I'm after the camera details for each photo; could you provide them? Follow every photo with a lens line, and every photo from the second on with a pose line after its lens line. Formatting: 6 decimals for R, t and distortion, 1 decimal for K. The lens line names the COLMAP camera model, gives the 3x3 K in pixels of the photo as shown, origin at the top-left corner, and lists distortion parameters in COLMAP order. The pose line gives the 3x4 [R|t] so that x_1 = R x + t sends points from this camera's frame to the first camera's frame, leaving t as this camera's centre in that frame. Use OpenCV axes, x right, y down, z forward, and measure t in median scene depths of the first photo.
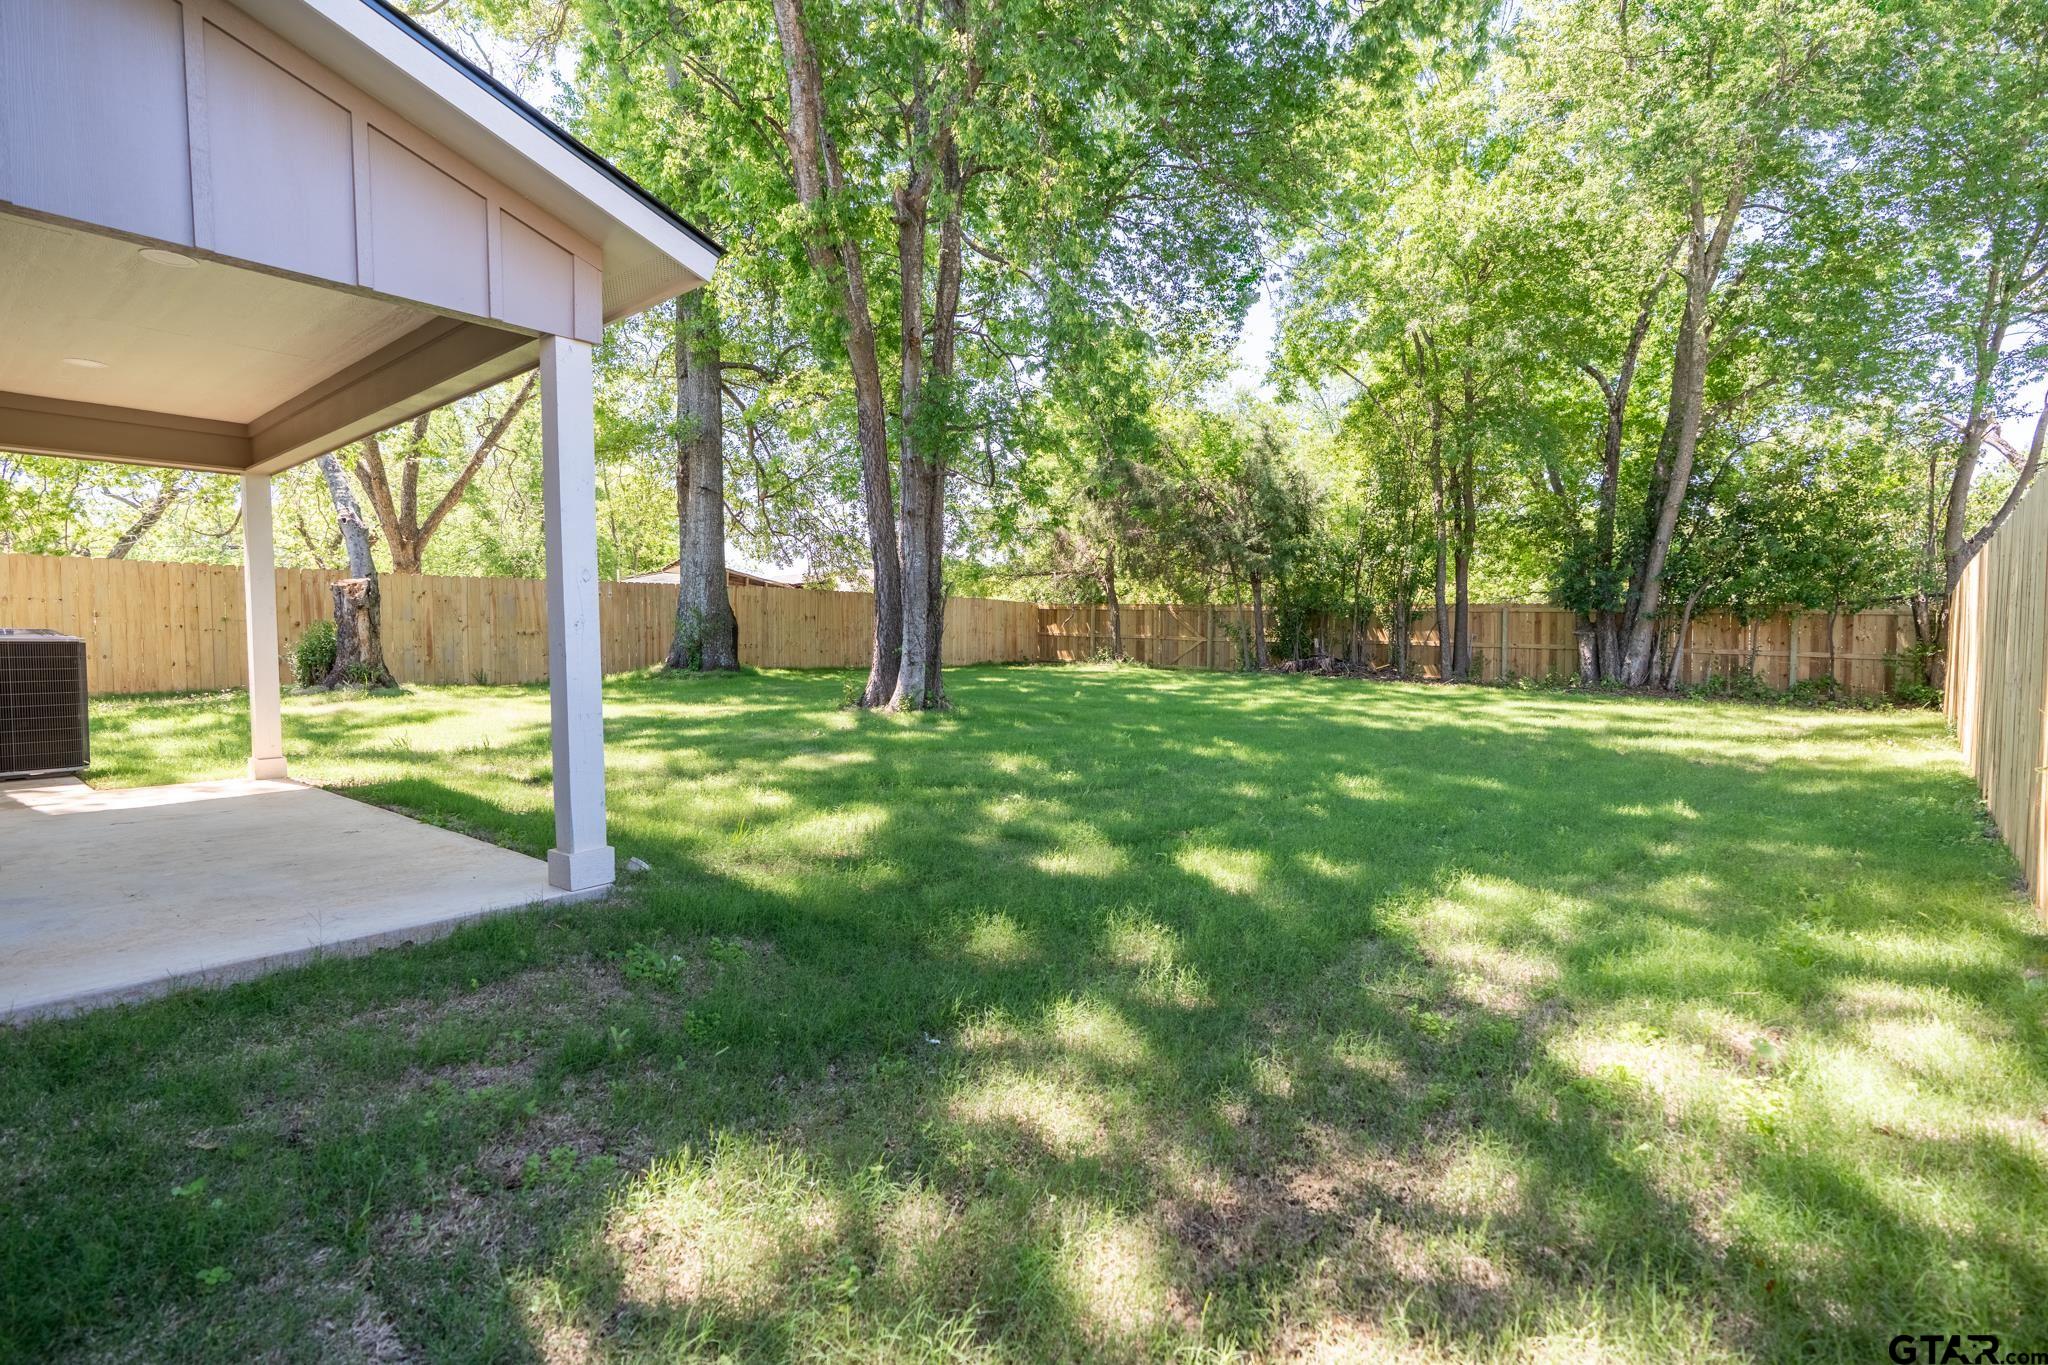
lens RADIAL K [[924.0, 0, 1034.8], [0, 924.0, 689.9], [0, 0, 1]] dist [-0.003655, 0.001359]
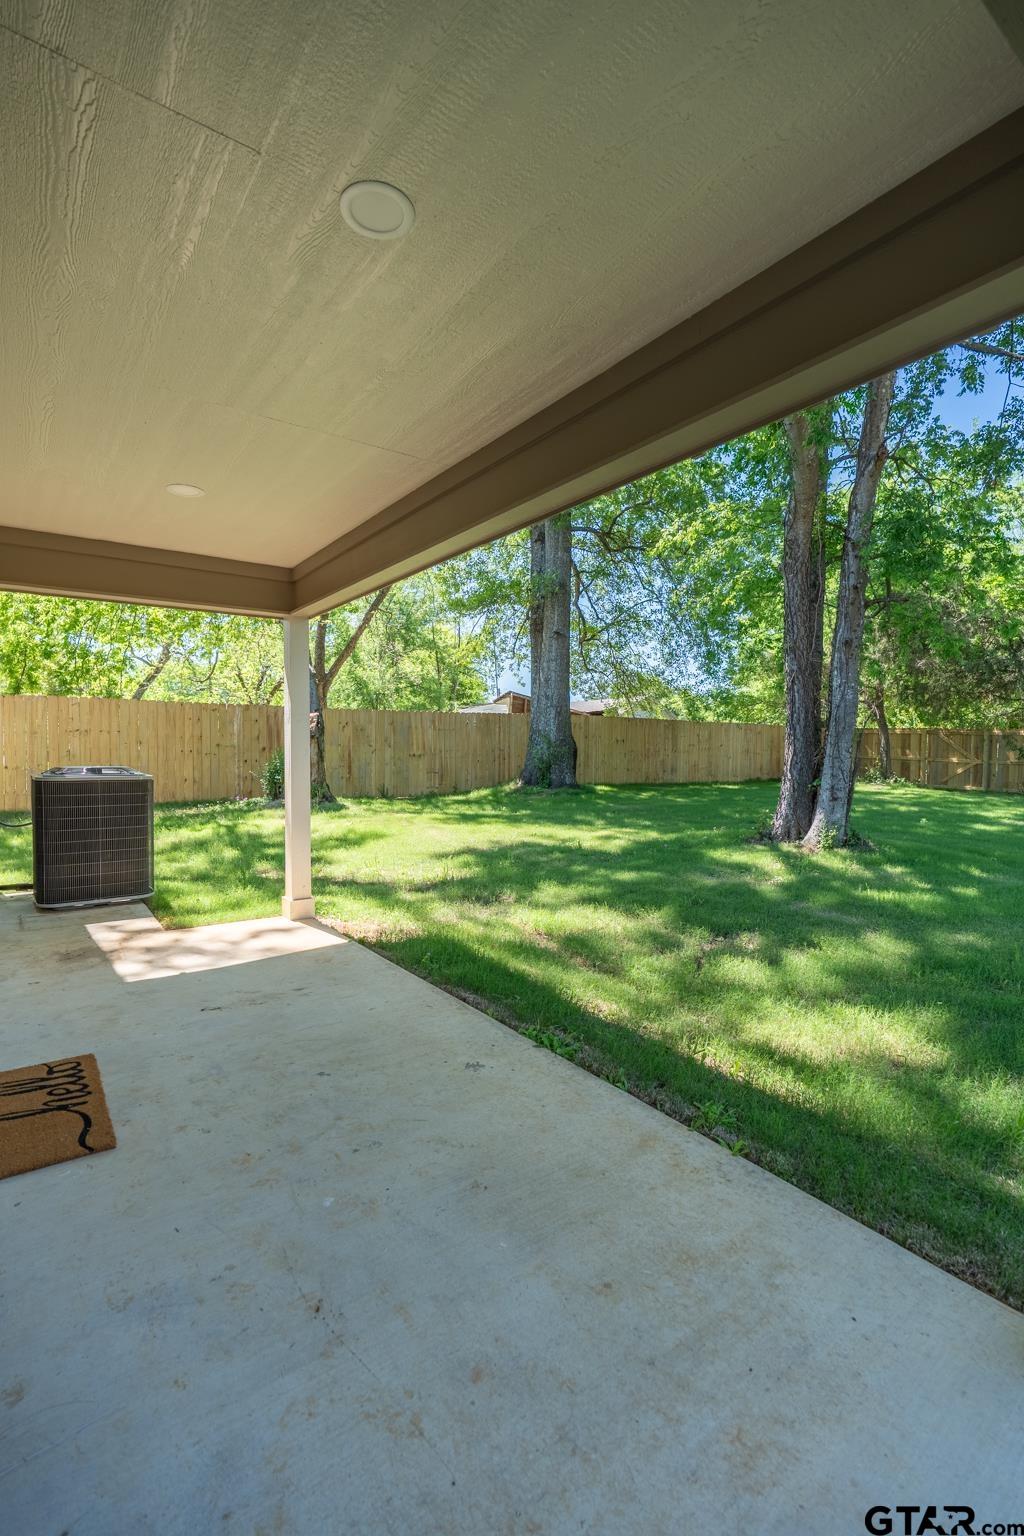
lens RADIAL K [[693.6, 0, 504.1], [0, 693.6, 777.1], [0, 0, 1]] dist [-0.003766, 0.001459]
pose [[0.959324, 0.018589, -0.281696, -0.221363], [-0.022922, 0.999664, -0.012094, -0.029933], [0.281377, 0.018059, 0.959427, 0.181798]]
